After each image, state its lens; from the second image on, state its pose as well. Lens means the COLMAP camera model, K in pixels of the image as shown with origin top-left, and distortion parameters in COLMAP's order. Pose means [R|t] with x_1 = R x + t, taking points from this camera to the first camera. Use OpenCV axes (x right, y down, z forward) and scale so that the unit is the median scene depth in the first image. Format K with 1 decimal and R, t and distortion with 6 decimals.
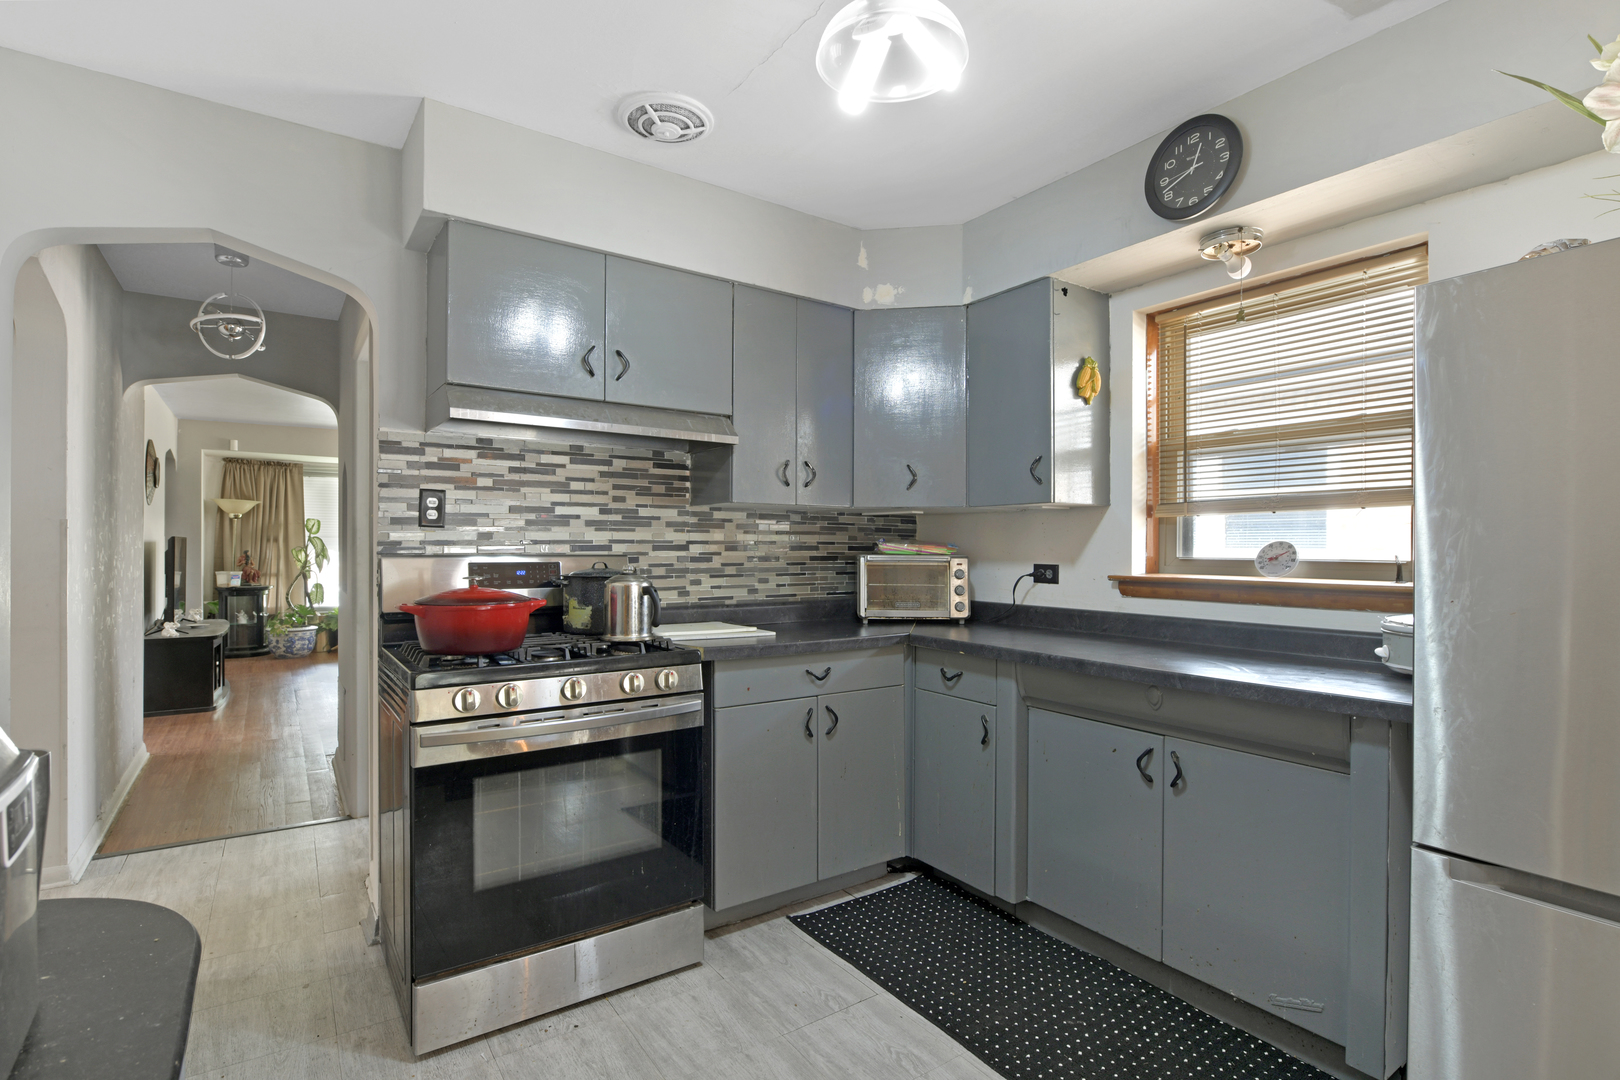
lens RADIAL K [[799.9, 0, 810.6], [0, 799.9, 545.3], [0, 0, 1]] dist [0.000449, 0.000161]
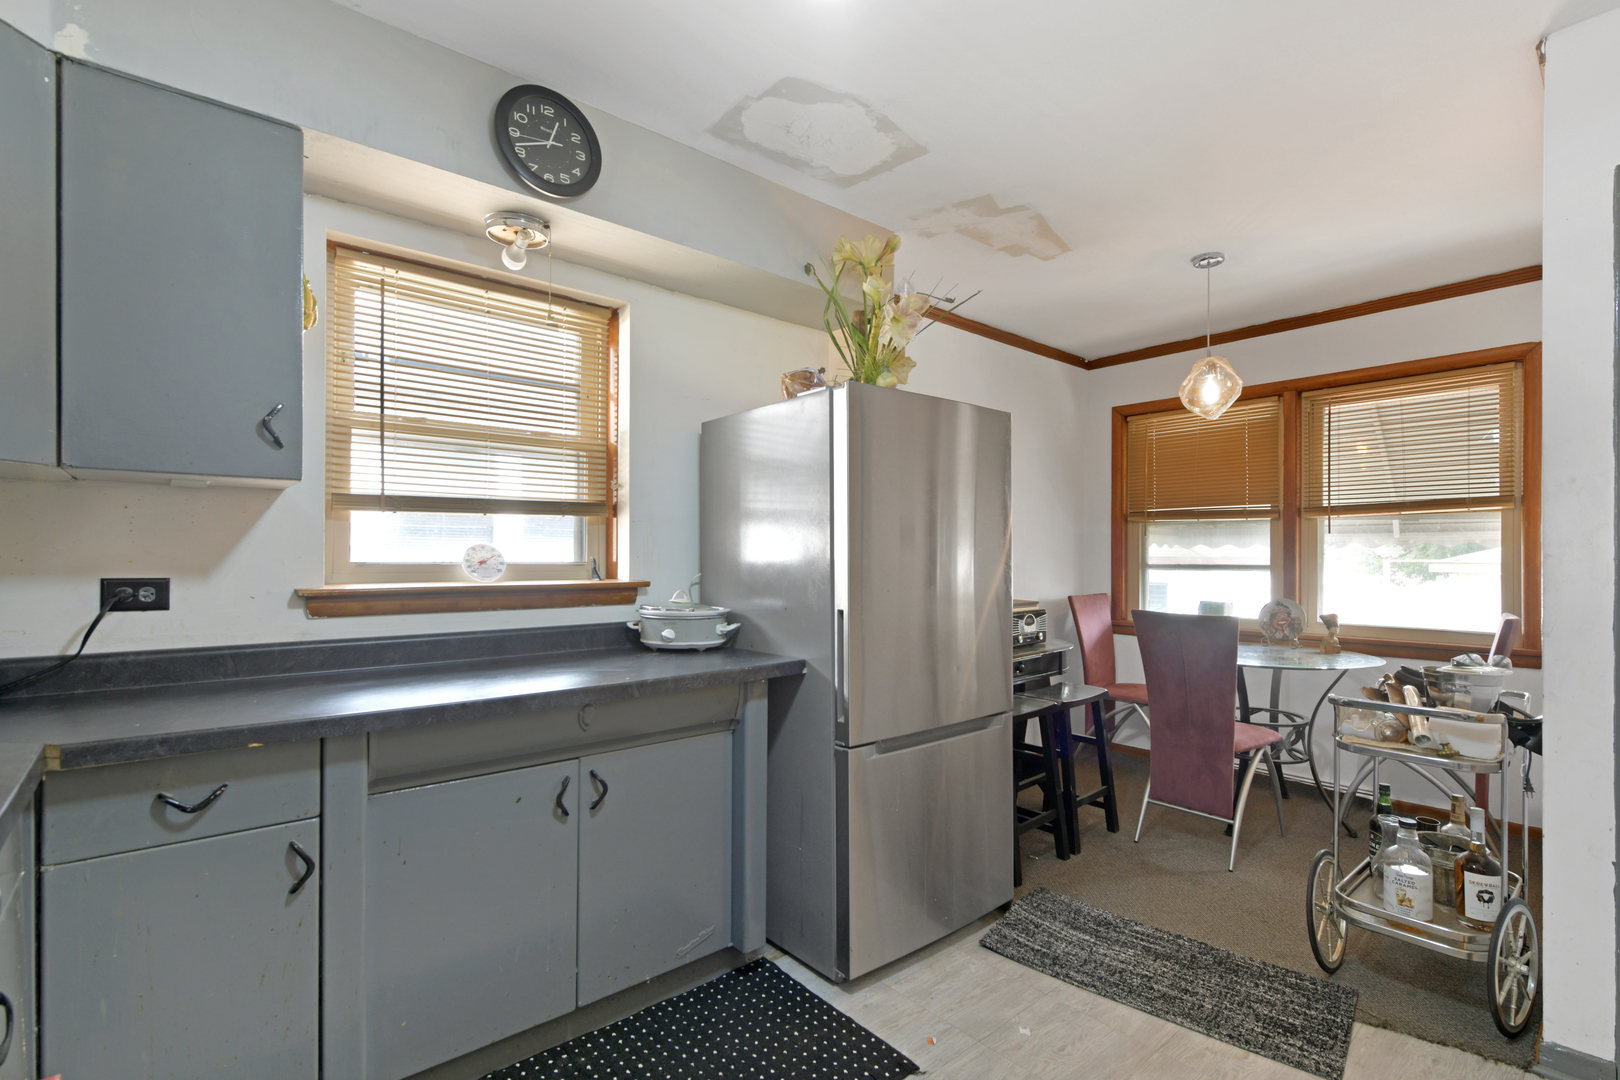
lens RADIAL K [[753.0, 0, 810.1], [0, 753.0, 544.4], [0, 0, 1]] dist [0.001721, 0.000367]
pose [[-0.113106, 0.005875, 0.993566, -0.393022], [-0.009254, 0.999933, -0.006966, -0.002396], [-0.993540, -0.009983, -0.113044, 0.740542]]
